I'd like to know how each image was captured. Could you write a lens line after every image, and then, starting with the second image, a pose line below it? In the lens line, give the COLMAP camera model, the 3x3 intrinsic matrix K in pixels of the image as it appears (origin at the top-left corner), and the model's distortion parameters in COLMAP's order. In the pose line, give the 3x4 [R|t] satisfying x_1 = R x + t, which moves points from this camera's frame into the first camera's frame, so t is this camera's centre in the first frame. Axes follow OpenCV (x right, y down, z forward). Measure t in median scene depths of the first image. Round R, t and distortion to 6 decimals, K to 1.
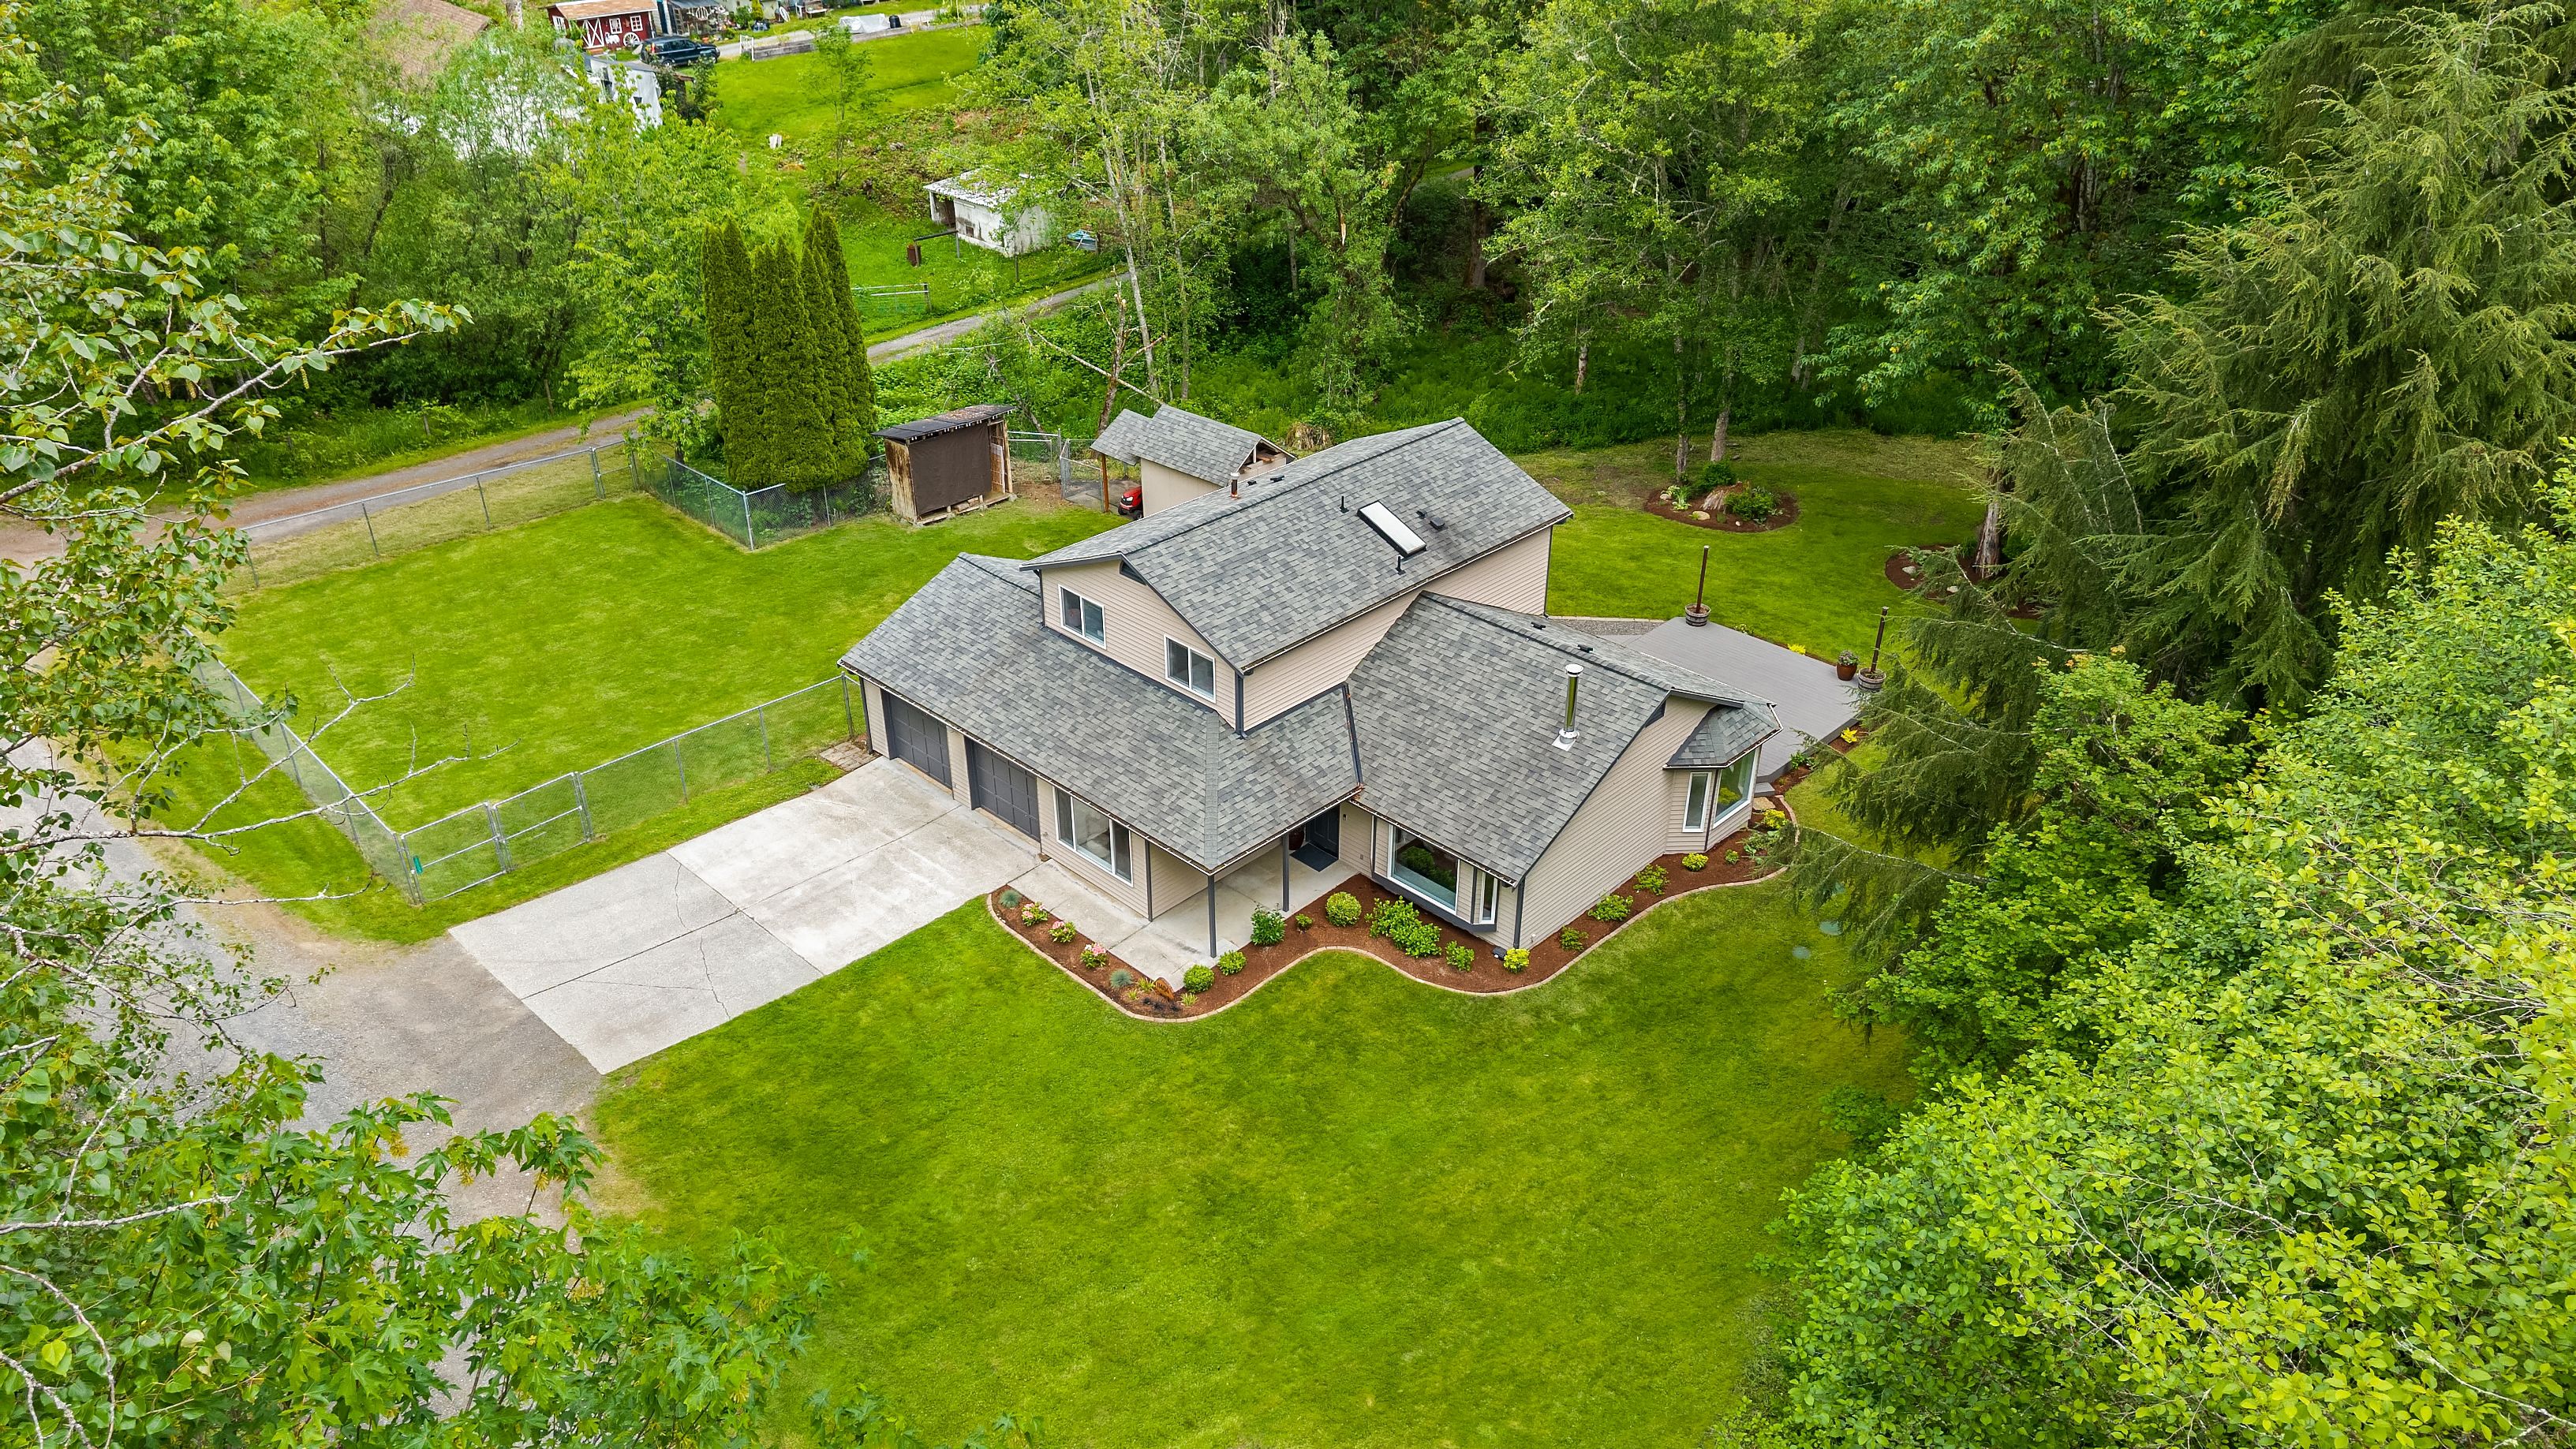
lens RADIAL K [[1730.0, 0, 1289.7], [0, 1730.0, 726.8], [0, 0, 1]] dist [-0.004827, 0.000092]
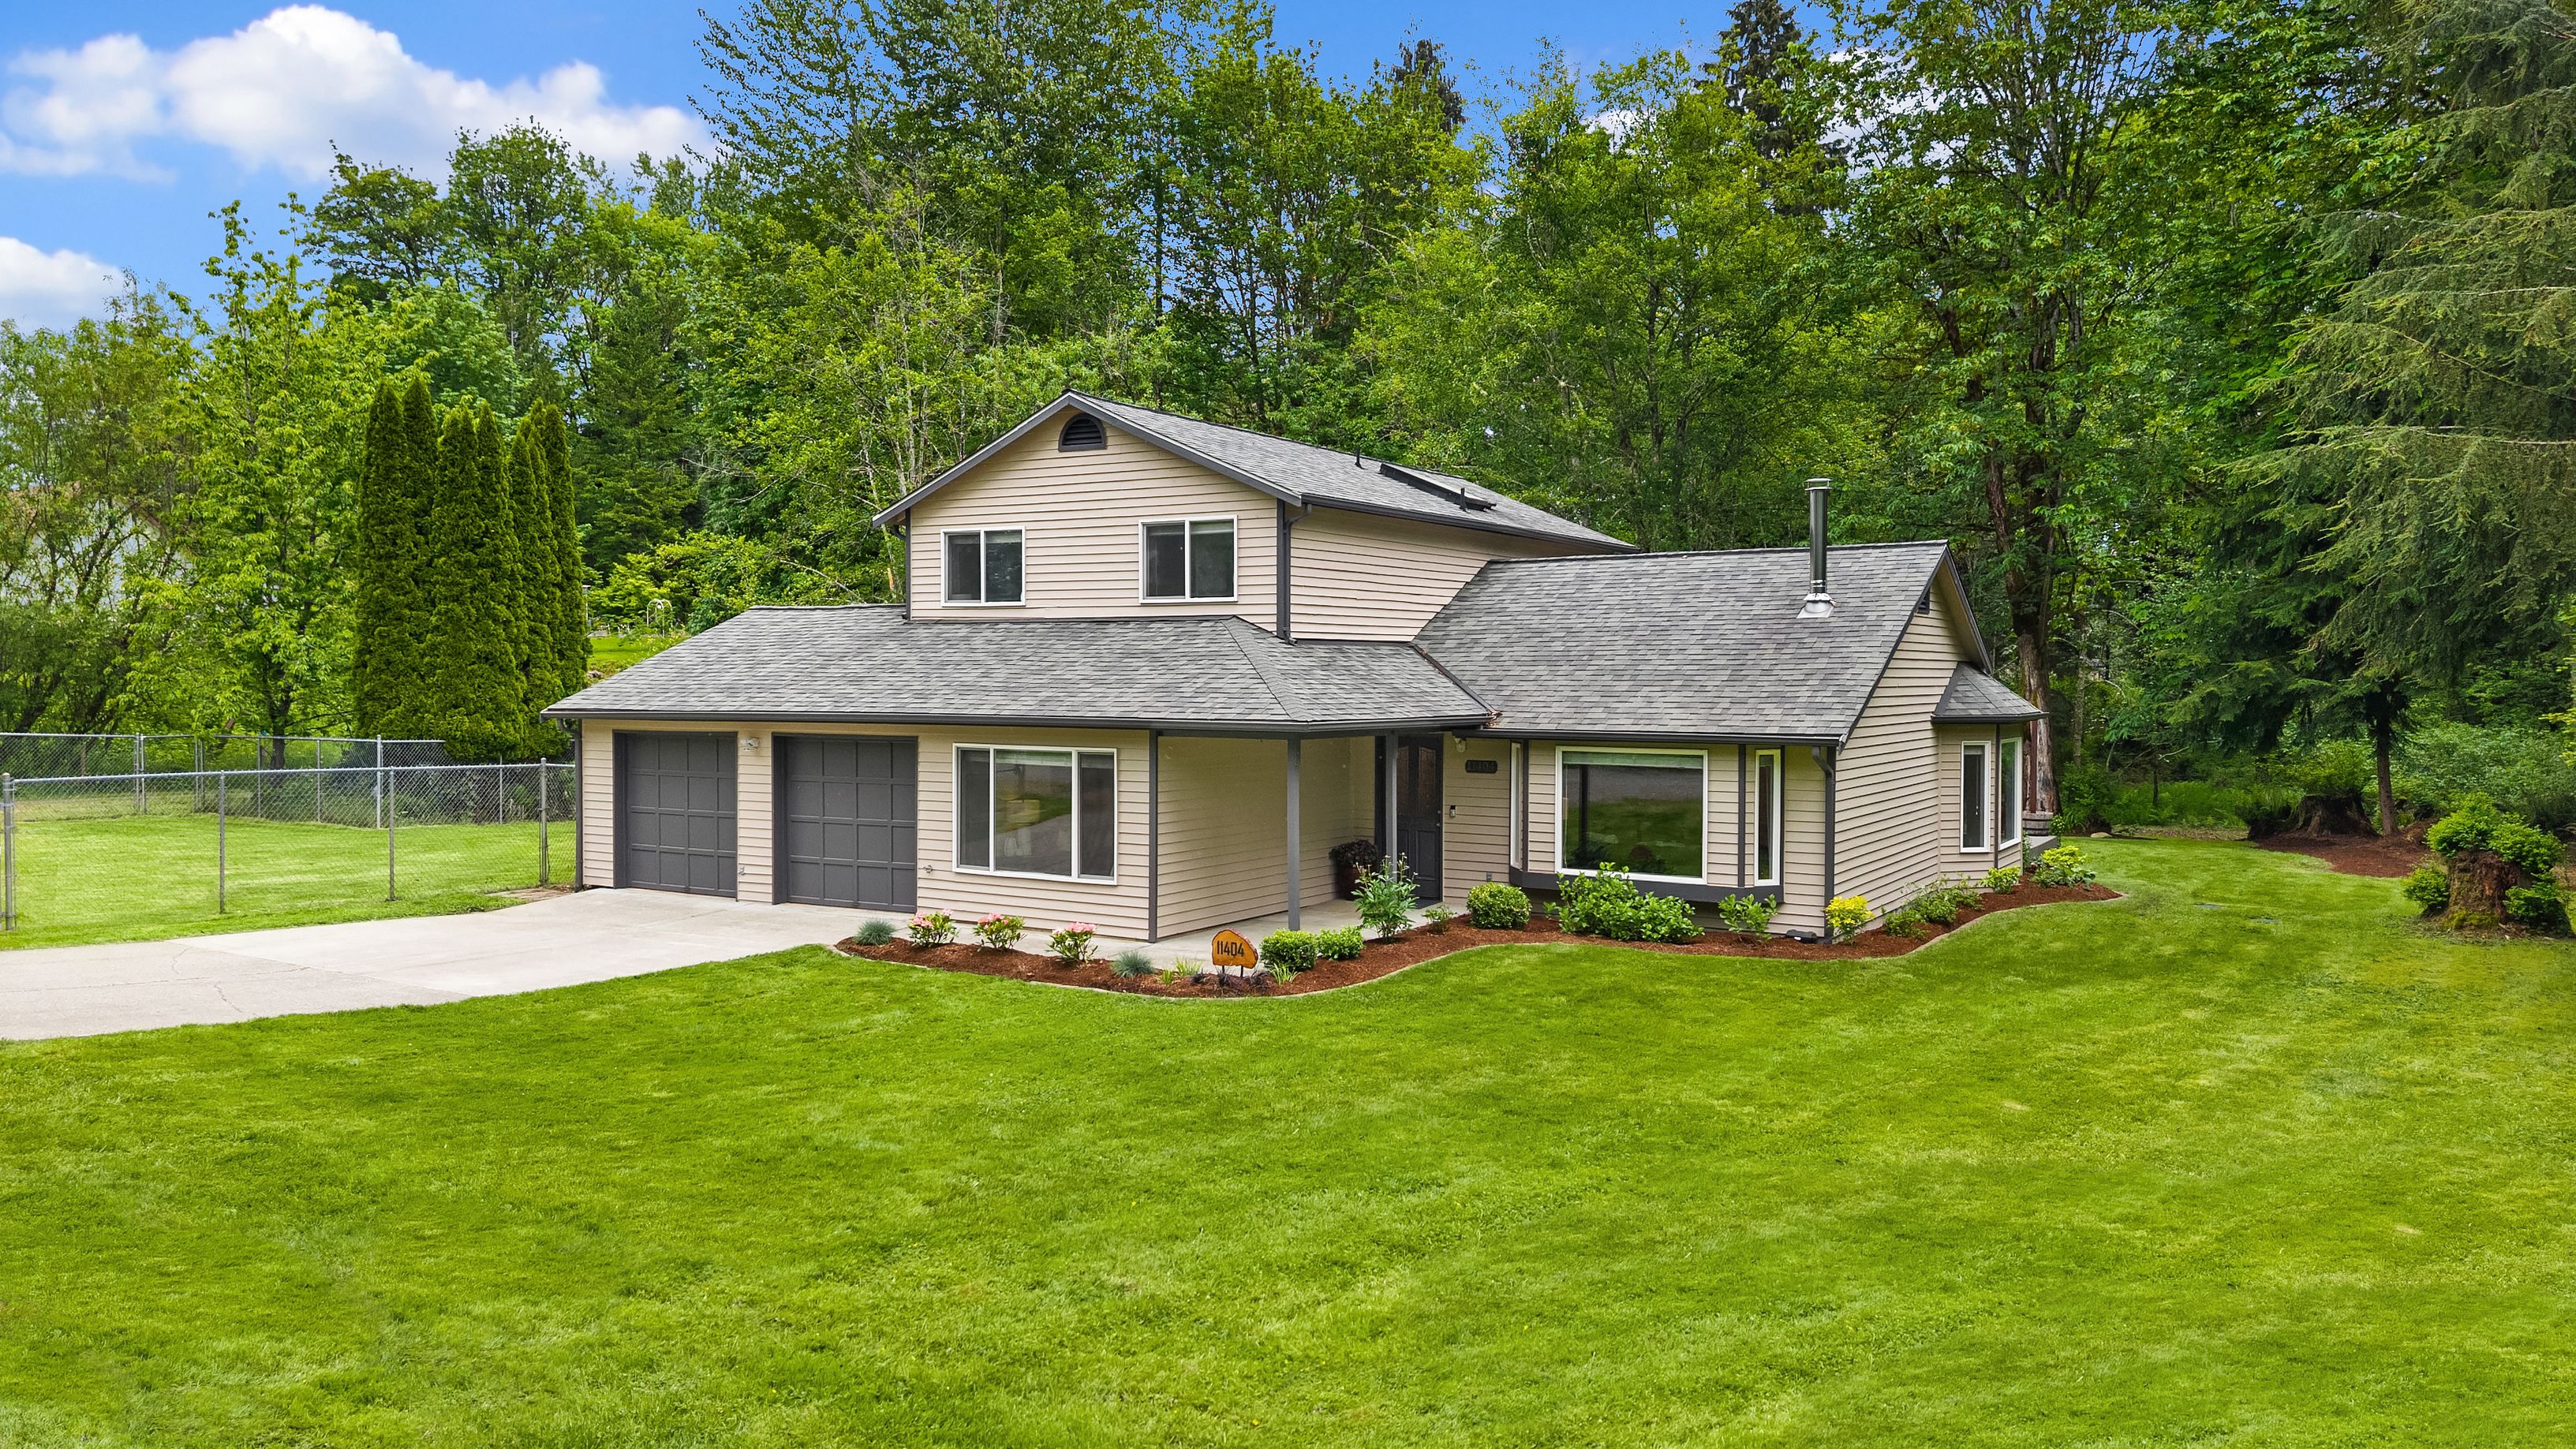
lens RADIAL K [[1730.0, 0, 1288.6], [0, 1730.0, 701.4], [0, 0, 1]] dist [-0.004827, 0.000092]
pose [[0.979797, -0.004966, 0.199933, -0.135678], [0.101635, 0.873344, -0.476383, 0.282881], [-0.172245, 0.487078, 0.856205, 0.468895]]
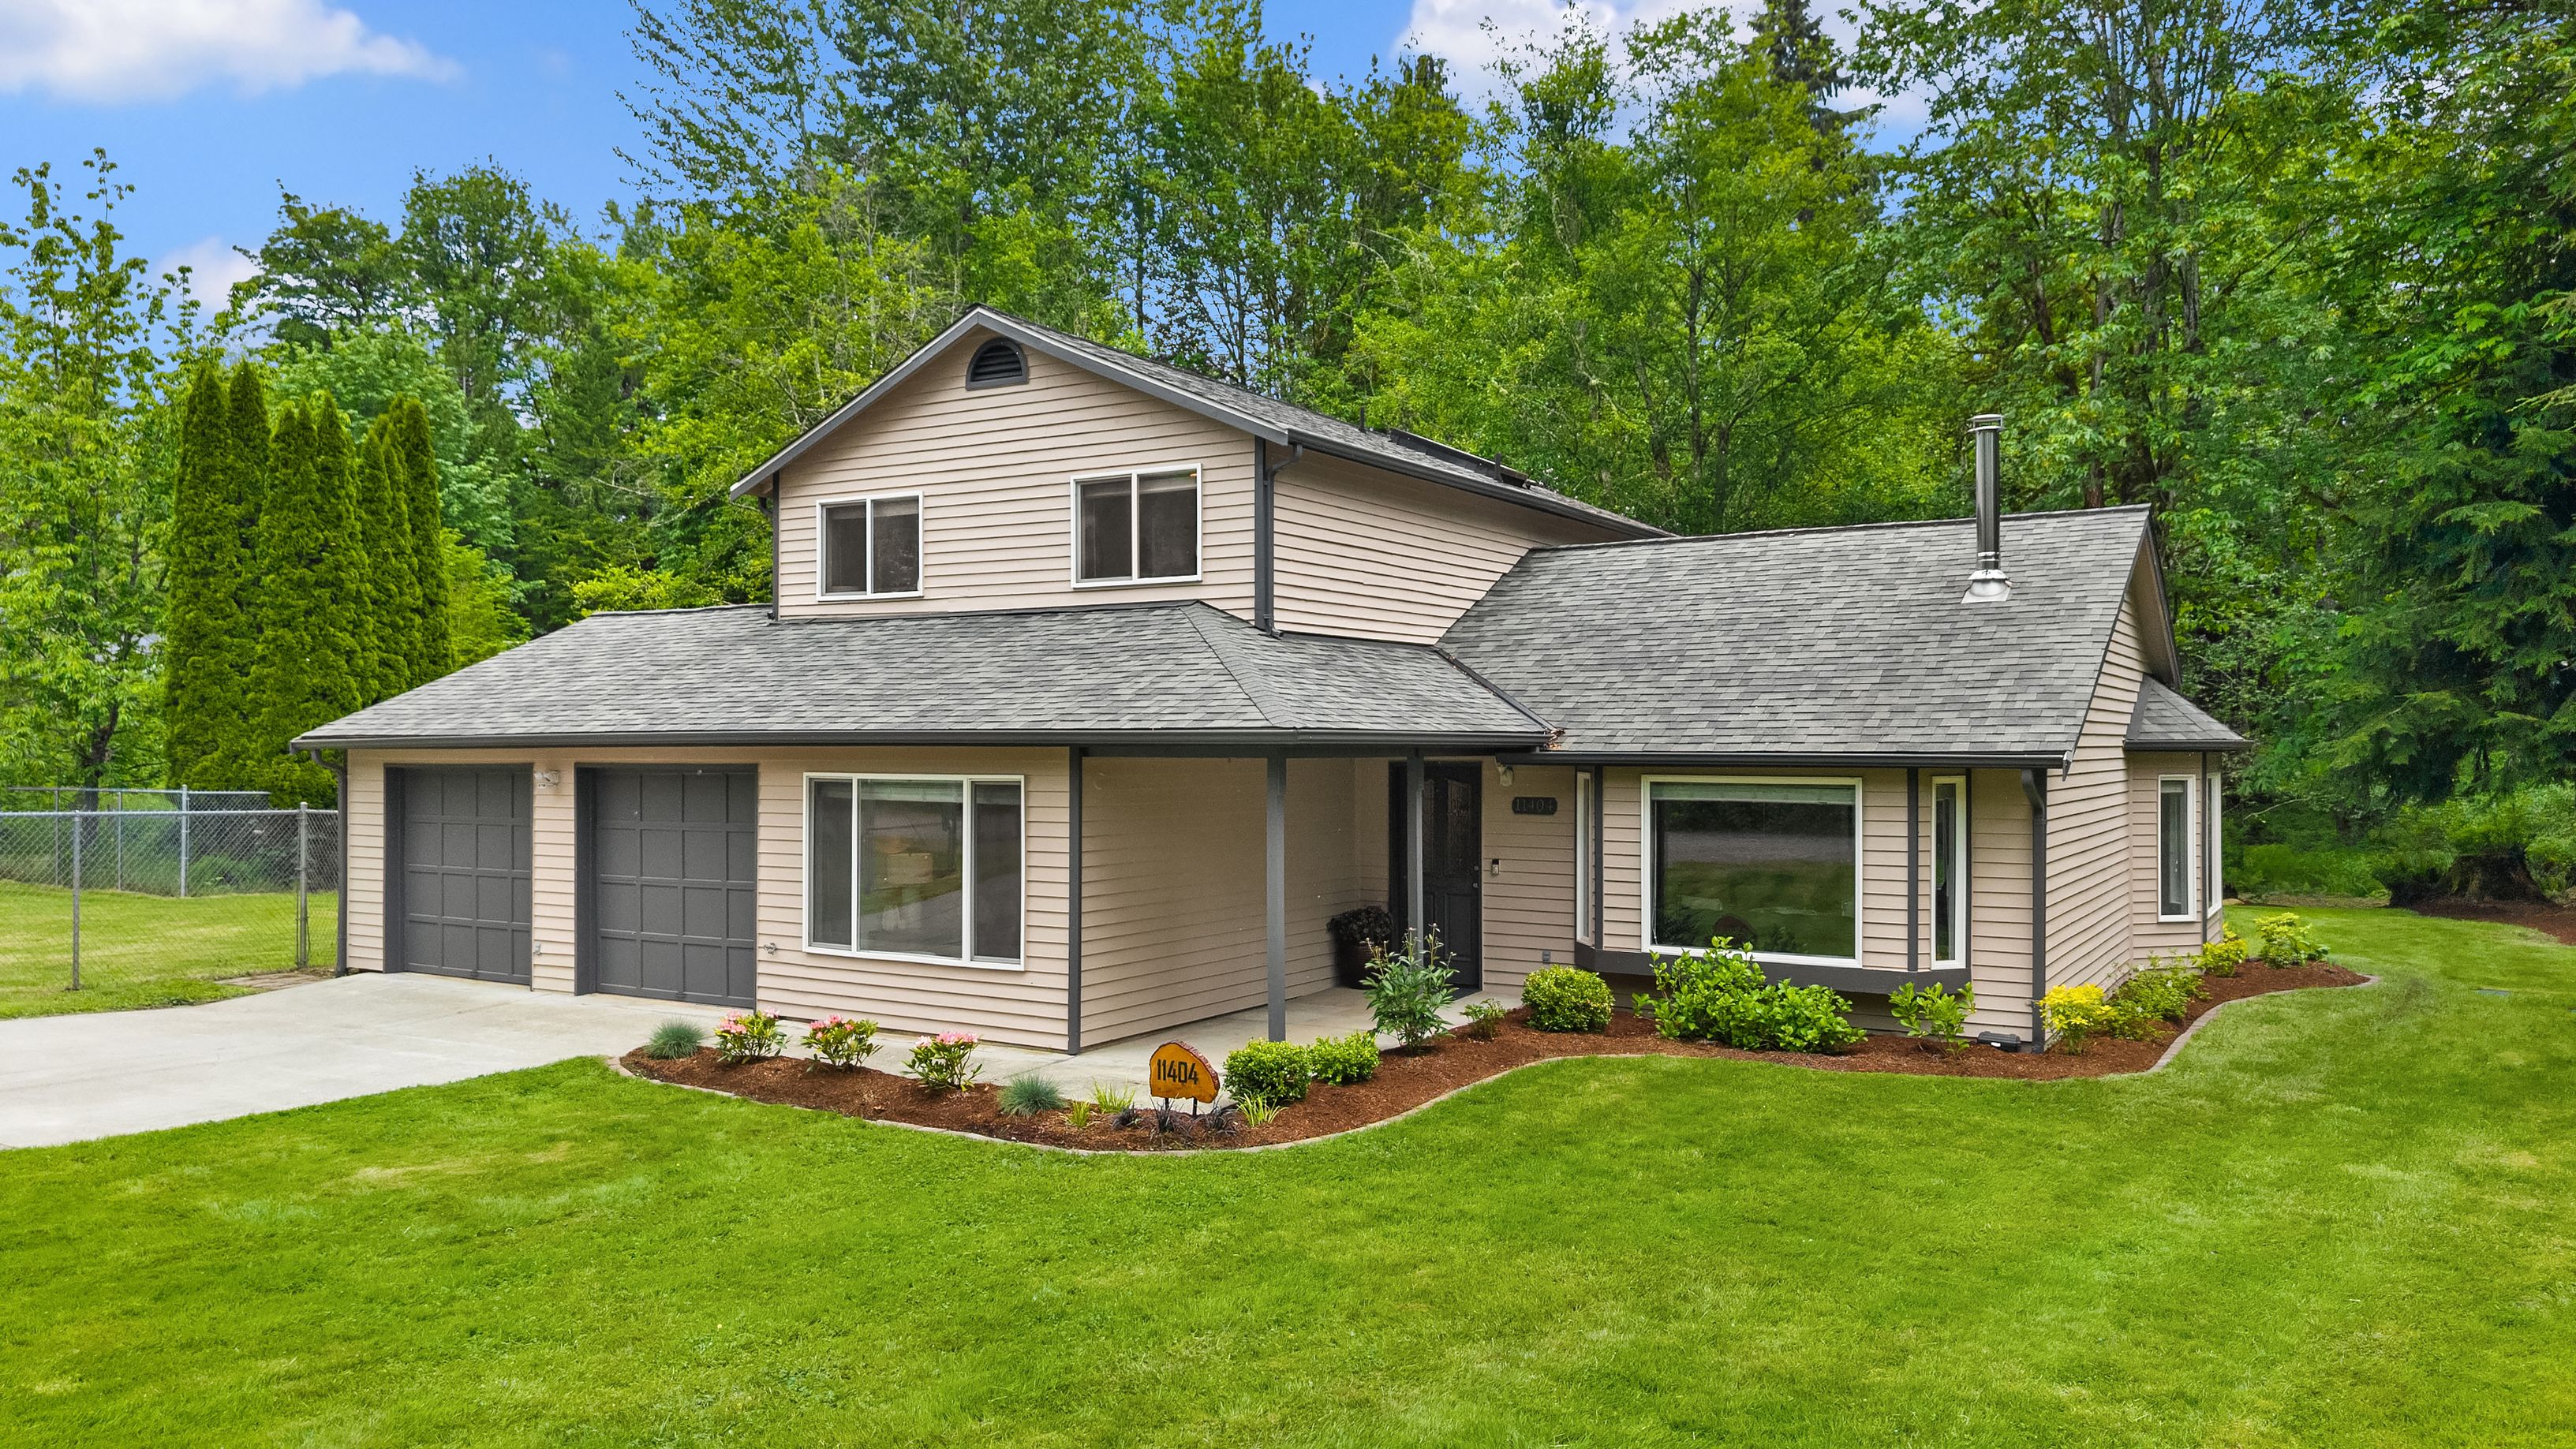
lens RADIAL K [[1730.0, 0, 1292.8], [0, 1730.0, 741.7], [0, 0, 1]] dist [-0.004827, 0.000092]
pose [[0.978703, -0.002594, 0.205267, -0.103043], [0.105429, 0.864325, -0.491759, 0.223623], [-0.176142, 0.502927, 0.846191, 0.602911]]
